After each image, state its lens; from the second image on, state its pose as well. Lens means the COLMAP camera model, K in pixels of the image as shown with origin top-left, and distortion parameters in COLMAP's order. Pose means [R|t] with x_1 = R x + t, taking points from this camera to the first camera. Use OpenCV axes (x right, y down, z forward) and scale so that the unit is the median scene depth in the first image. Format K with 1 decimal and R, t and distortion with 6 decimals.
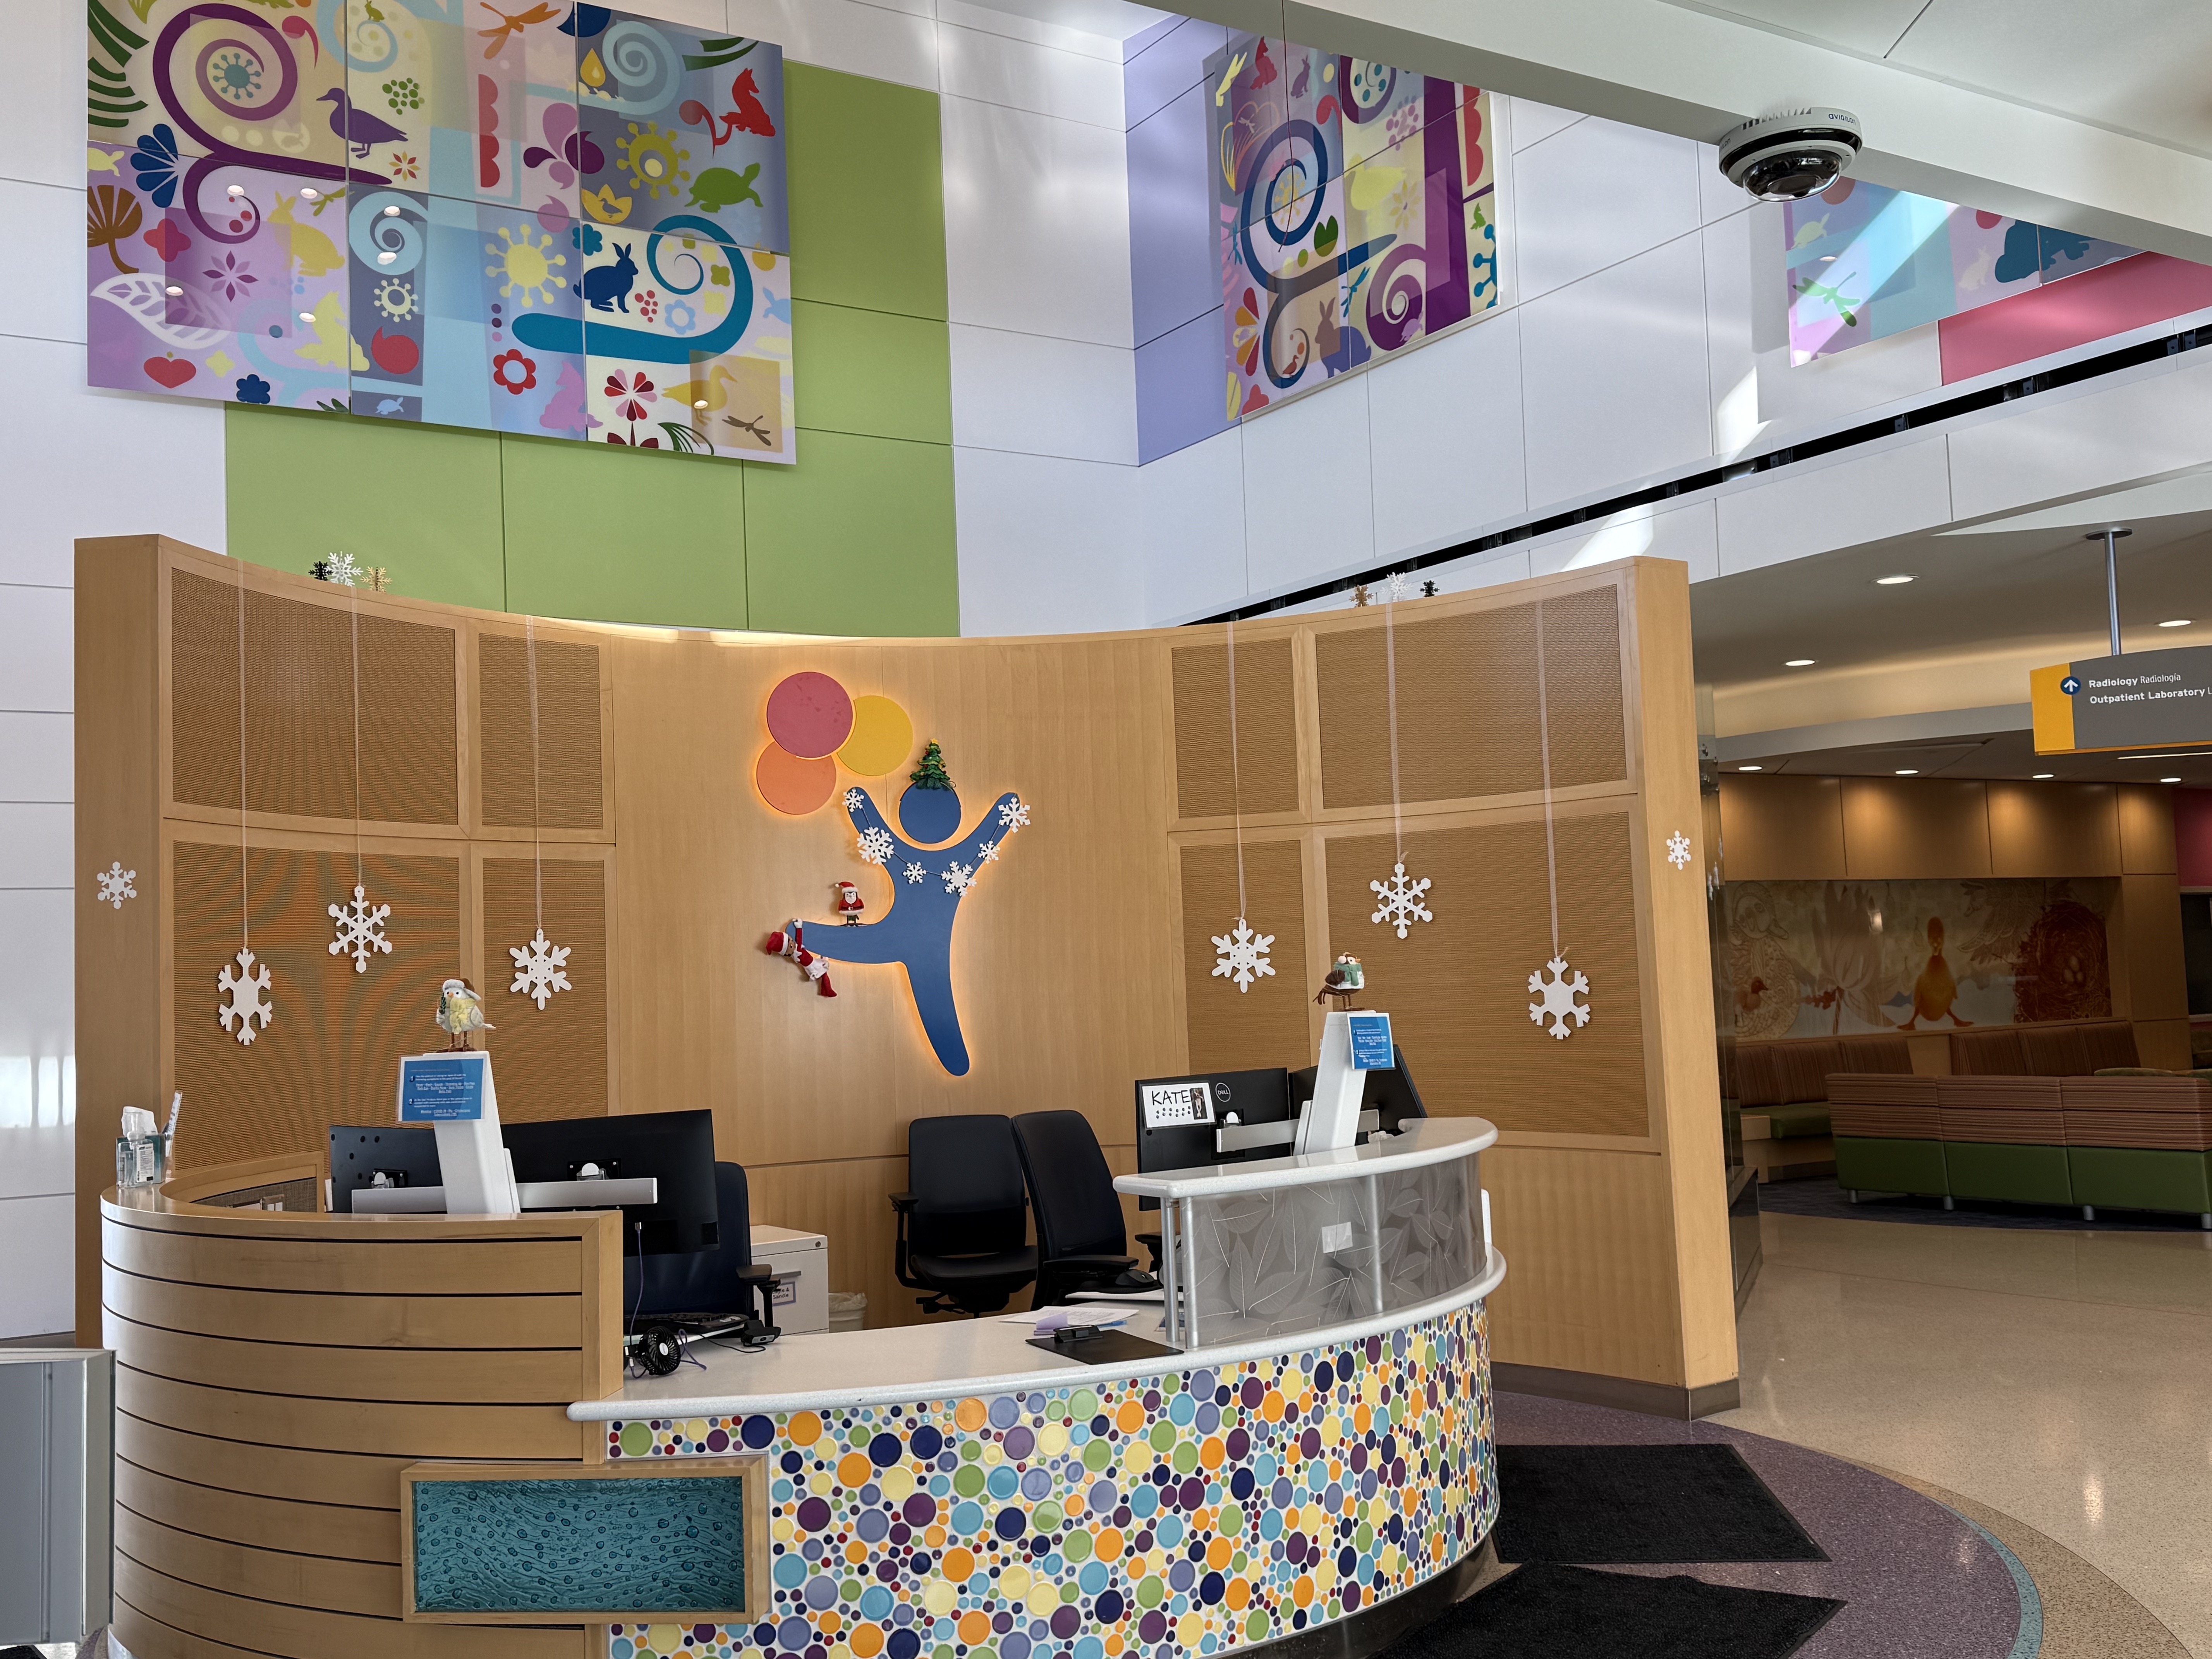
lens RADIAL K [[2146.7, 0, 1106.0], [0, 2146.7, 829.5], [0, 0, 1]] dist [0.212776, -0.471183]
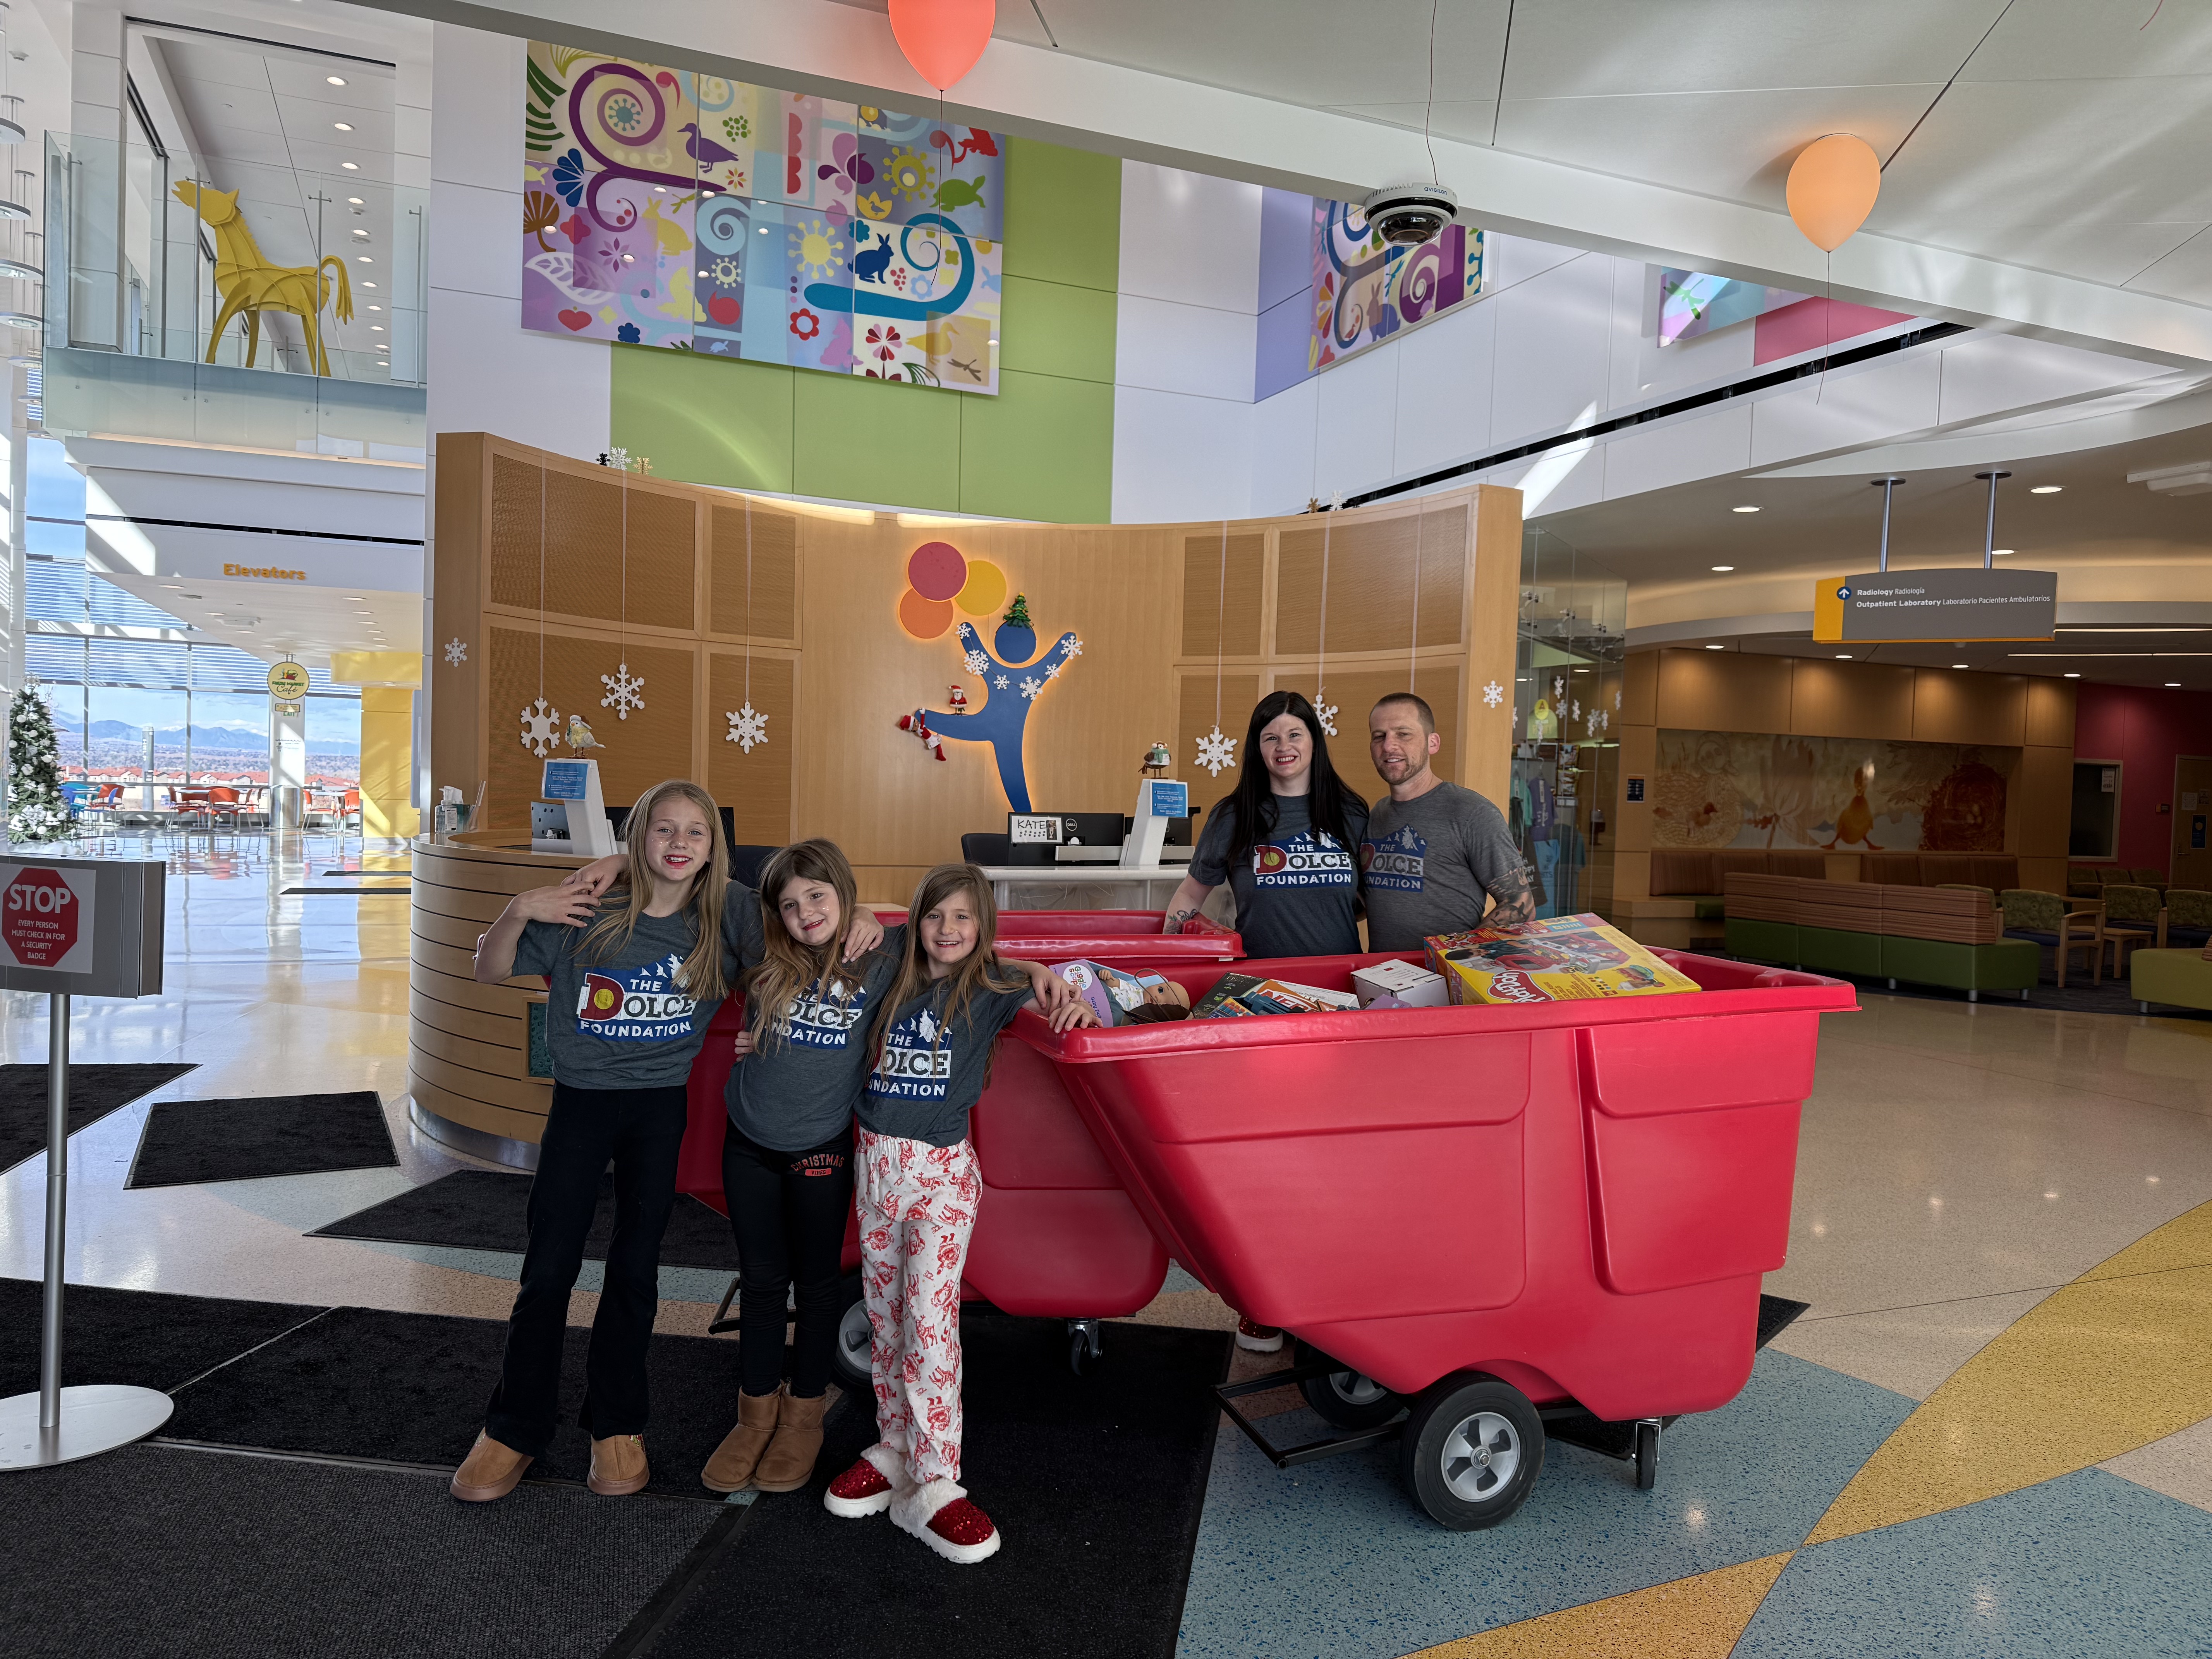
lens RADIAL K [[1572.5, 0, 1118.2], [0, 1572.5, 848.6], [0, 0, 1]] dist [0.168577, -0.354135]
pose [[0.985825, 0.075264, -0.149951, 0.125758], [-0.057876, 0.991428, 0.117132, 0.001299], [0.157481, -0.106794, 0.981731, -0.058020]]
